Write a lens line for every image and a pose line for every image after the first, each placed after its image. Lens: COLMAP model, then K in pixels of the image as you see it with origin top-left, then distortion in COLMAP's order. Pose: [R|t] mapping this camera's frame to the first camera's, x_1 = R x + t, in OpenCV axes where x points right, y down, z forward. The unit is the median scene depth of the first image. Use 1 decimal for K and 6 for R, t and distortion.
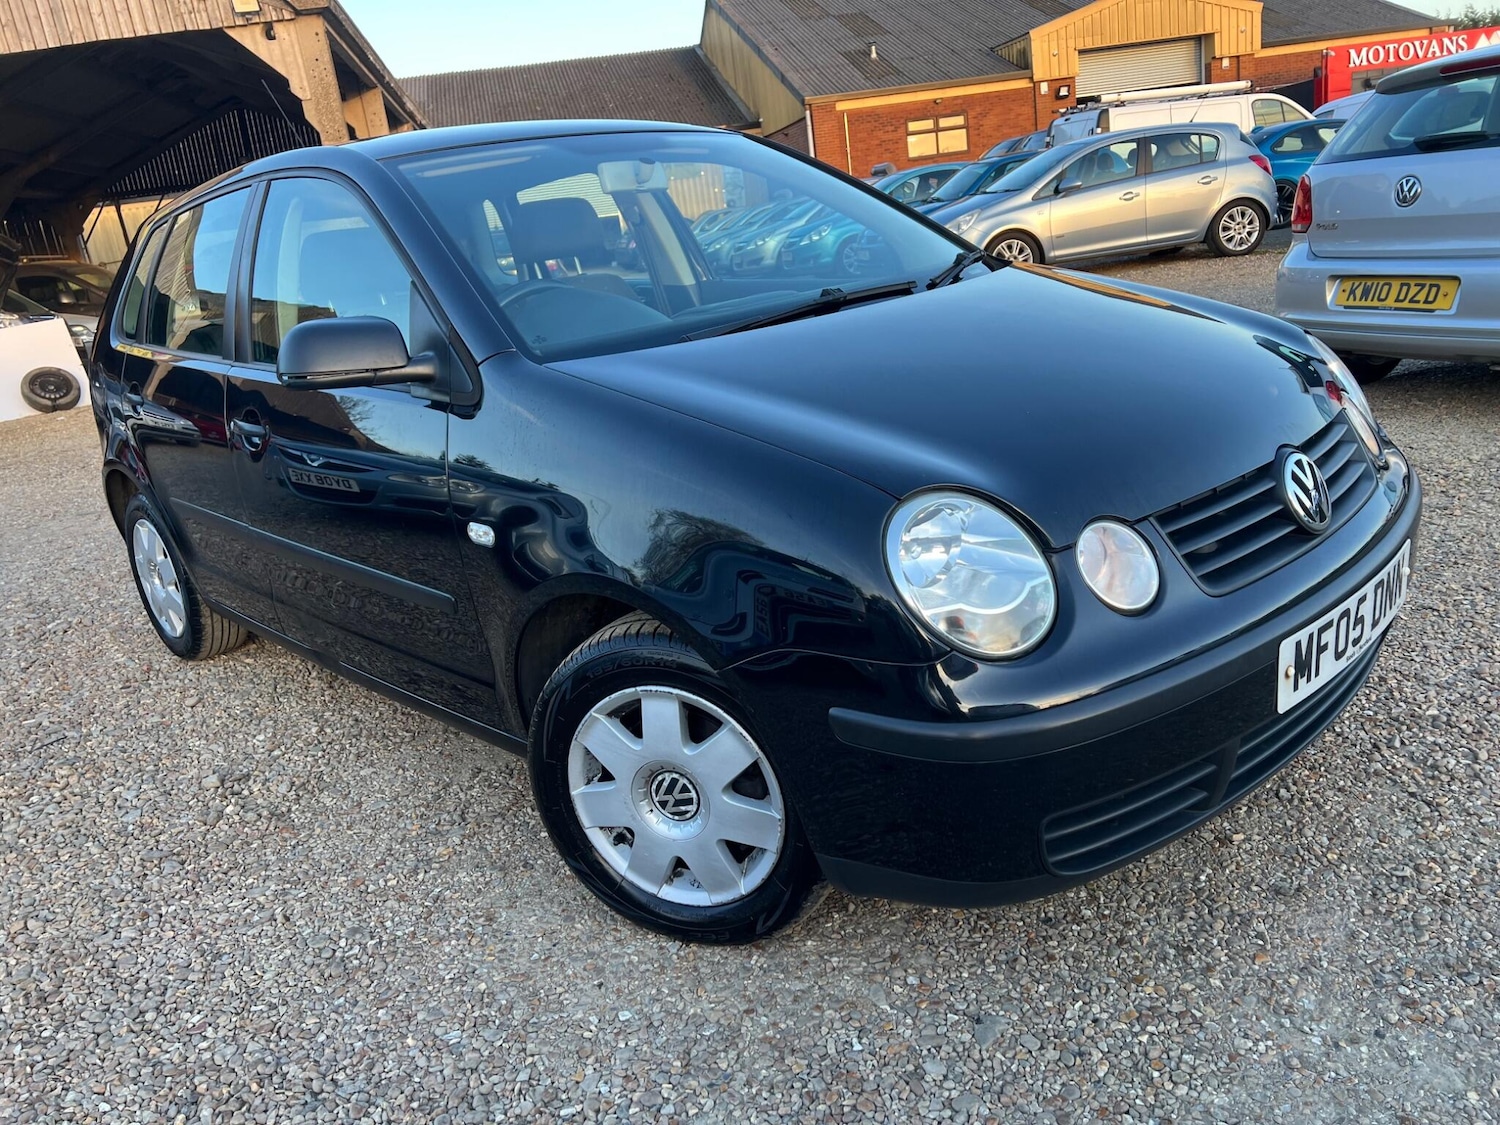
lens RADIAL K [[1118.8, 0, 758.9], [0, 1118.8, 553.4], [0, 0, 1]] dist [0.054352, -0.056987]
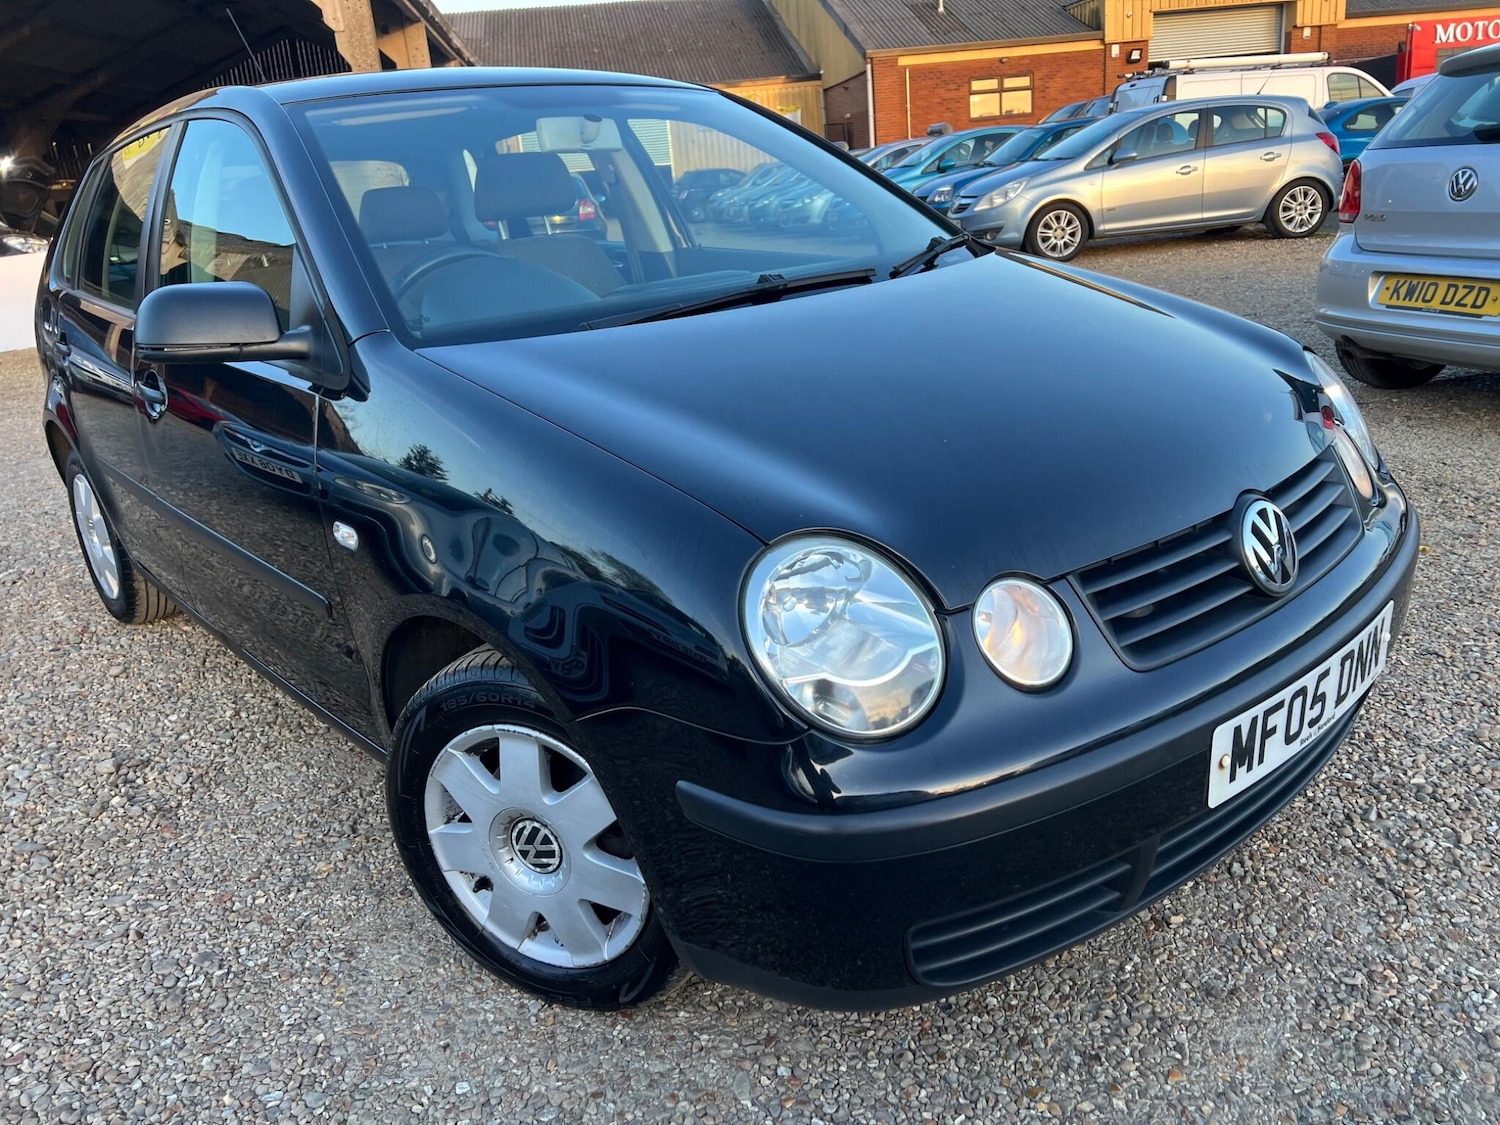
lens RADIAL K [[1118.8, 0, 771.5], [0, 1118.8, 558.7], [0, 0, 1]] dist [0.054352, -0.056987]
pose [[0.998201, 0.054353, -0.025310, 0.106845], [-0.053256, 0.997691, 0.042136, -0.051754], [0.027542, -0.040713, 0.998791, 0.106206]]
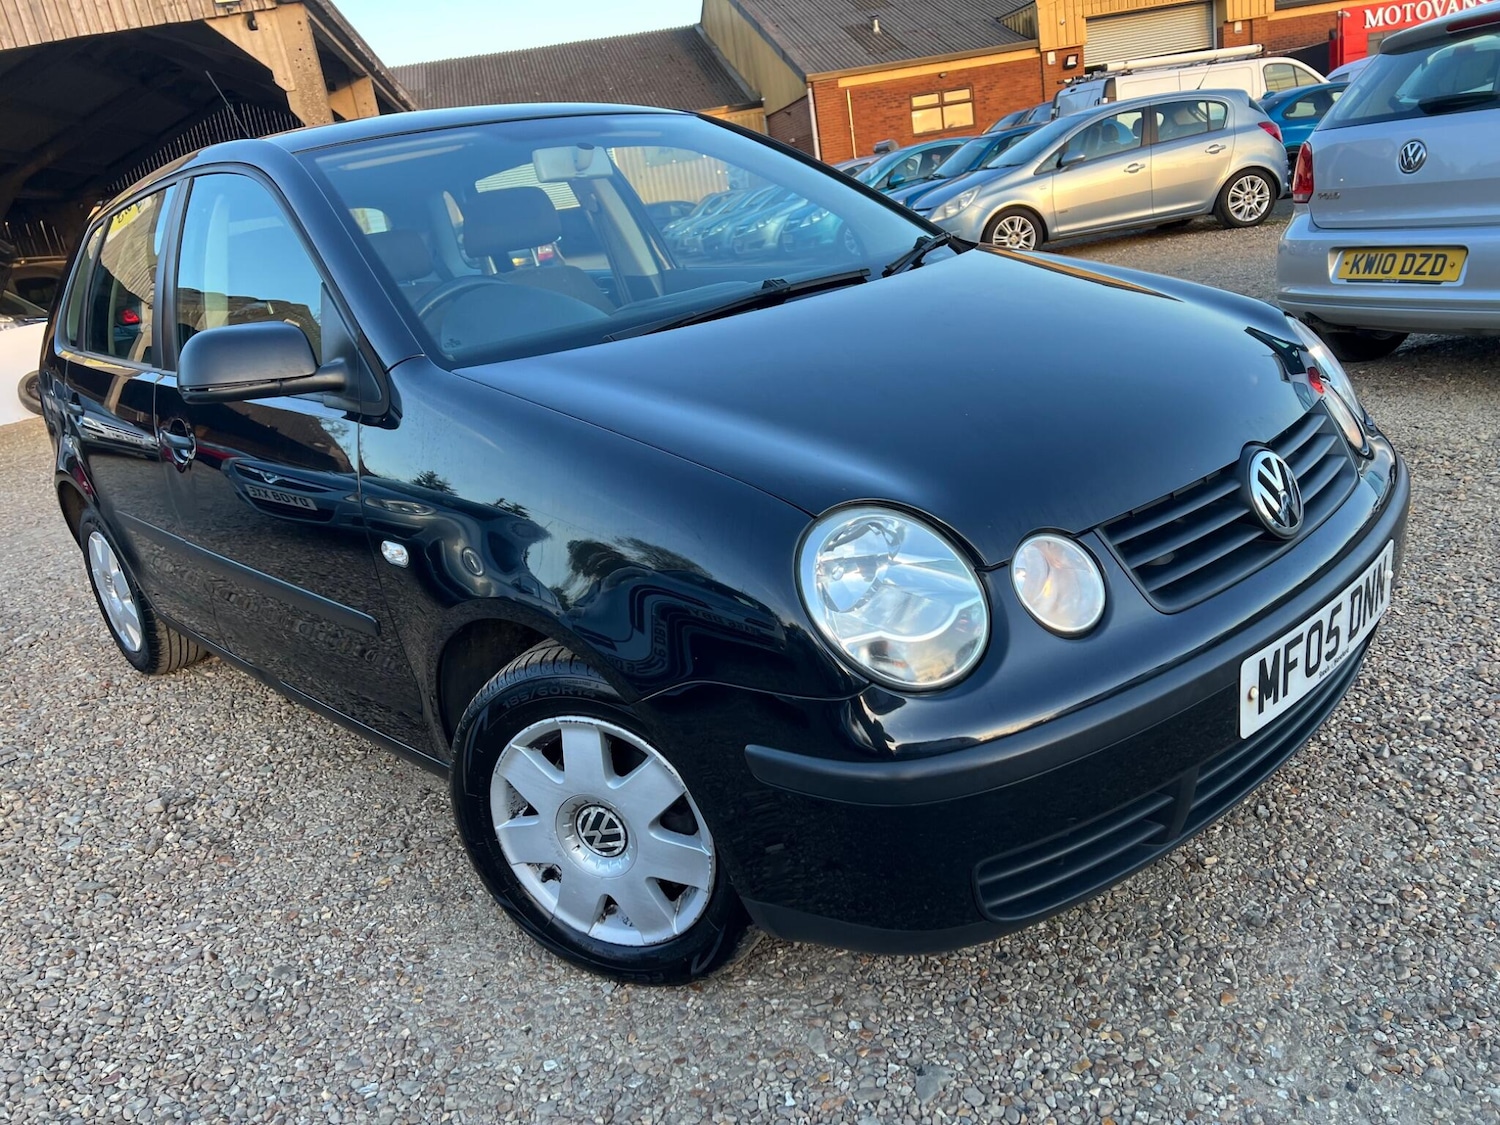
lens RADIAL K [[1118.8, 0, 753.8], [0, 1118.8, 569.9], [0, 0, 1]] dist [0.054352, -0.056987]
pose [[0.999642, -0.019499, -0.018327, 0.064578], [0.020005, 0.999411, 0.027874, -0.022348], [0.017773, -0.028230, 0.999443, 0.061666]]
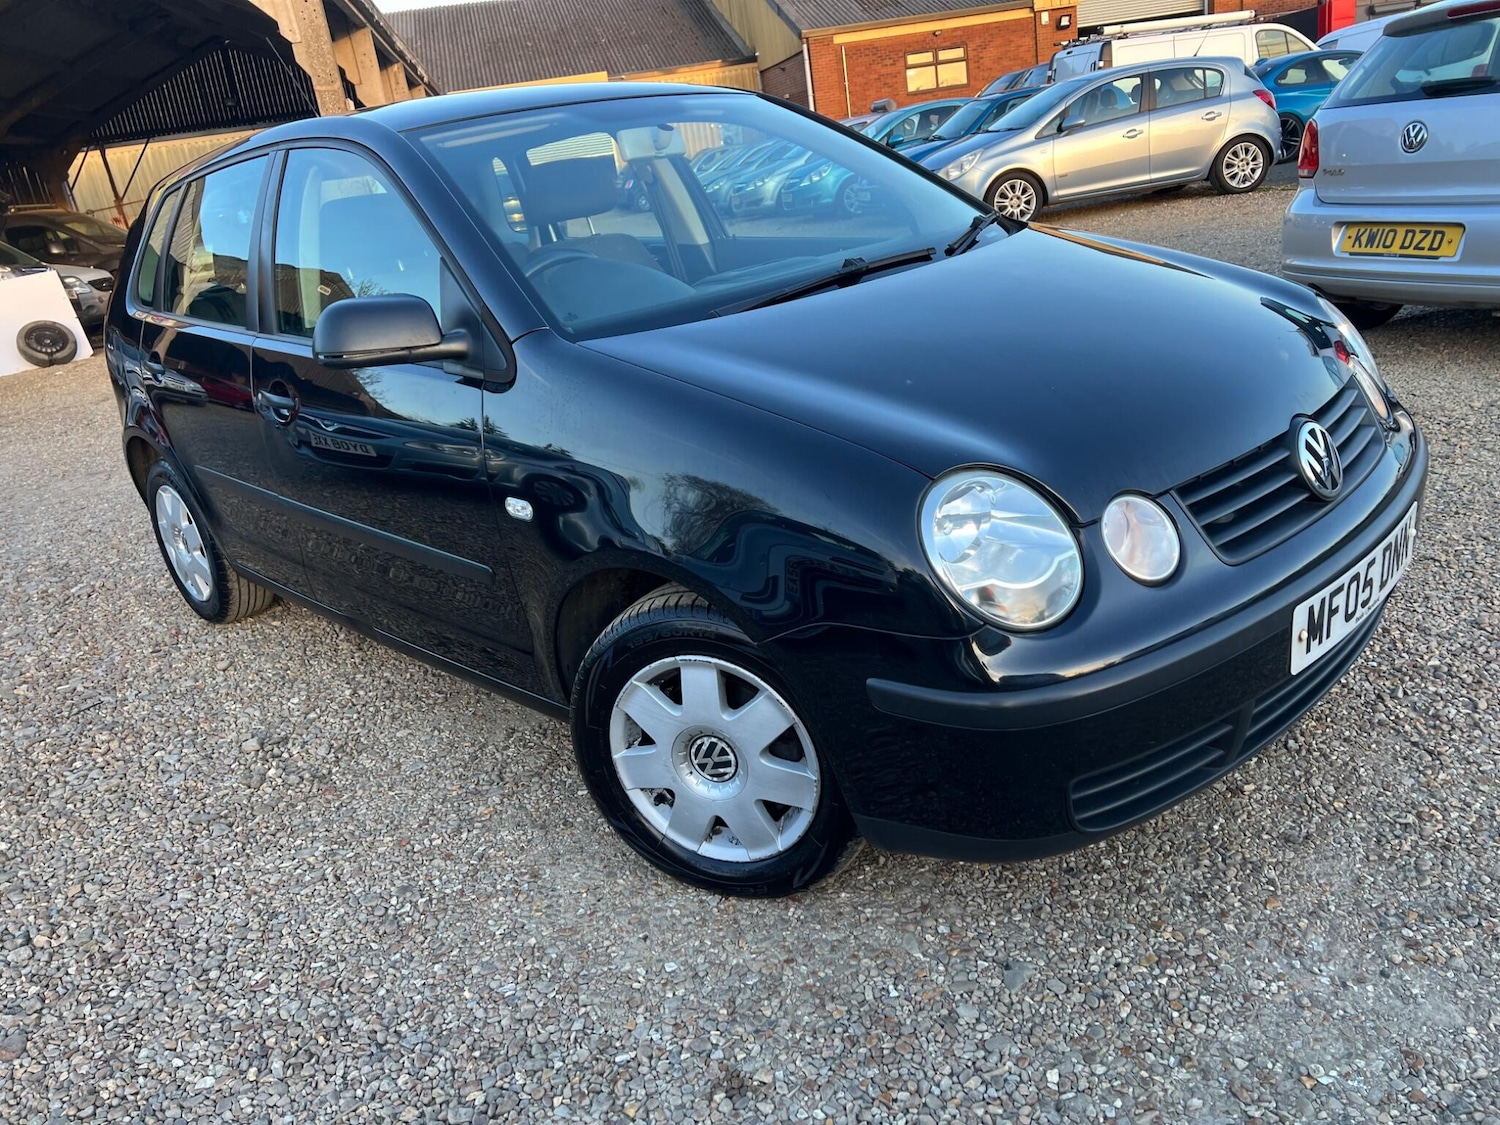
lens RADIAL K [[1118.8, 0, 772.1], [0, 1118.8, 548.7], [0, 0, 1]] dist [0.054352, -0.056987]
pose [[0.999843, -0.014239, 0.010531, -0.024968], [0.013717, 0.998751, 0.048046, -0.025270], [-0.011202, -0.047894, 0.998790, -0.029071]]
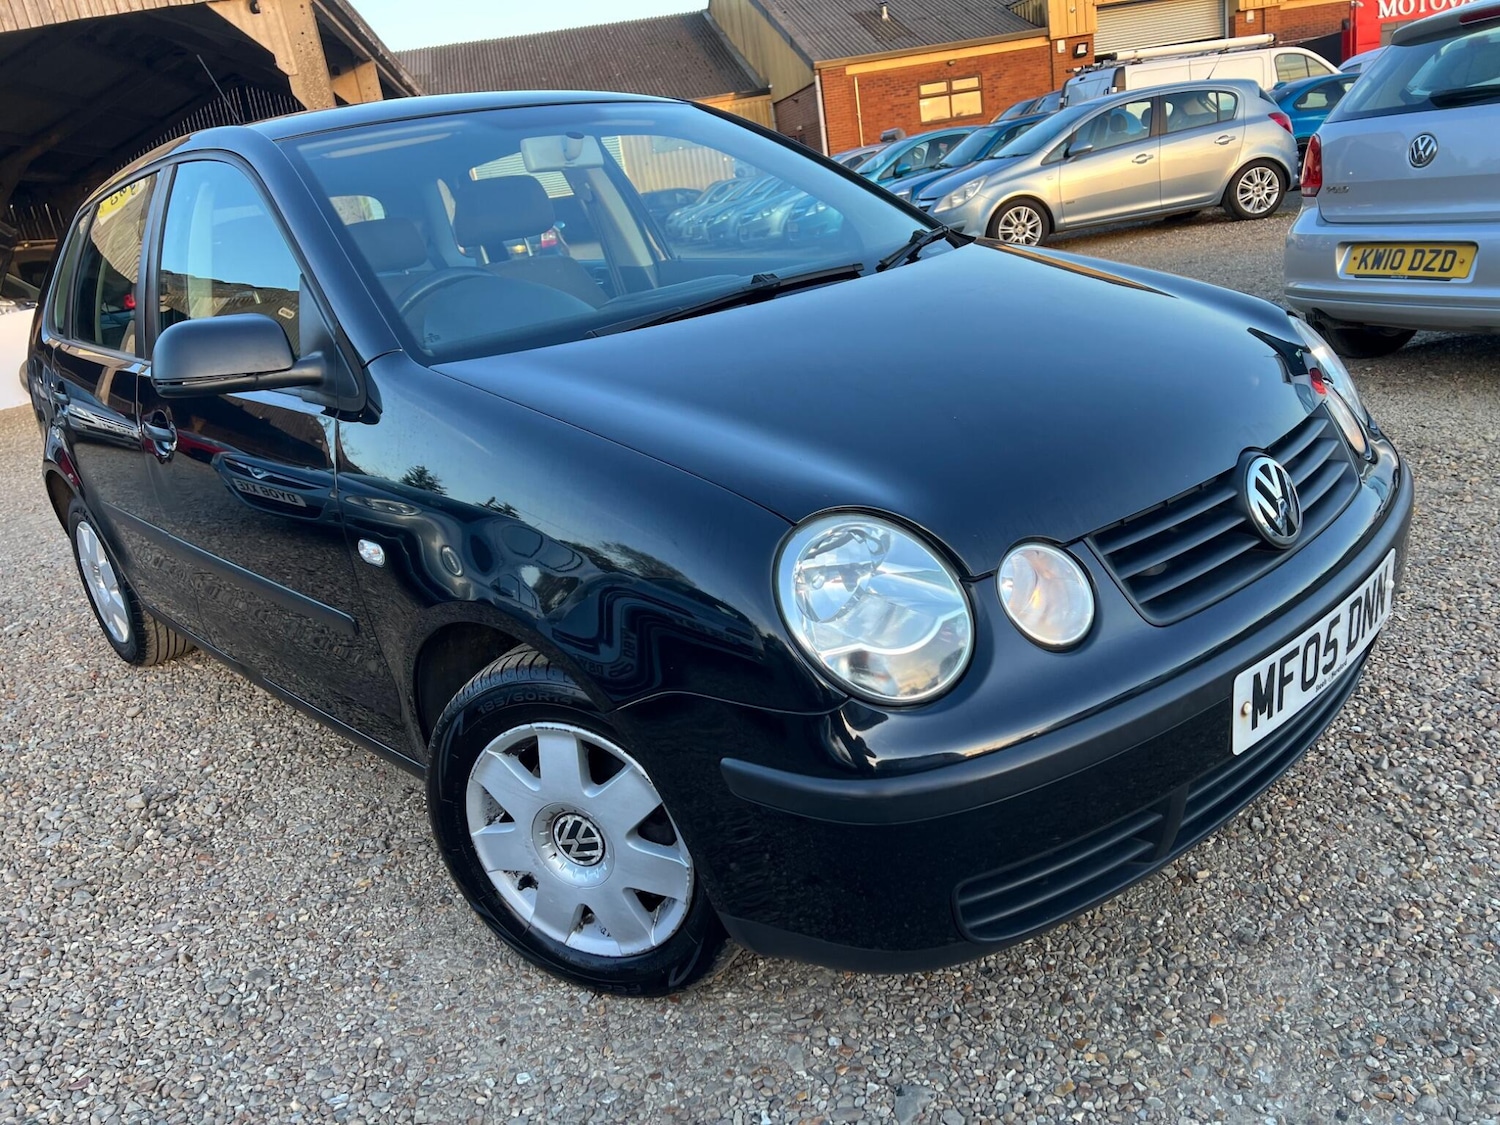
lens RADIAL K [[1118.8, 0, 750.6], [0, 1118.8, 570.4], [0, 0, 1]] dist [0.054352, -0.056987]
pose [[0.999650, -0.010042, -0.024482, 0.079260], [0.010971, 0.999213, 0.038111, -0.032492], [0.024080, -0.038366, 0.998974, 0.082634]]
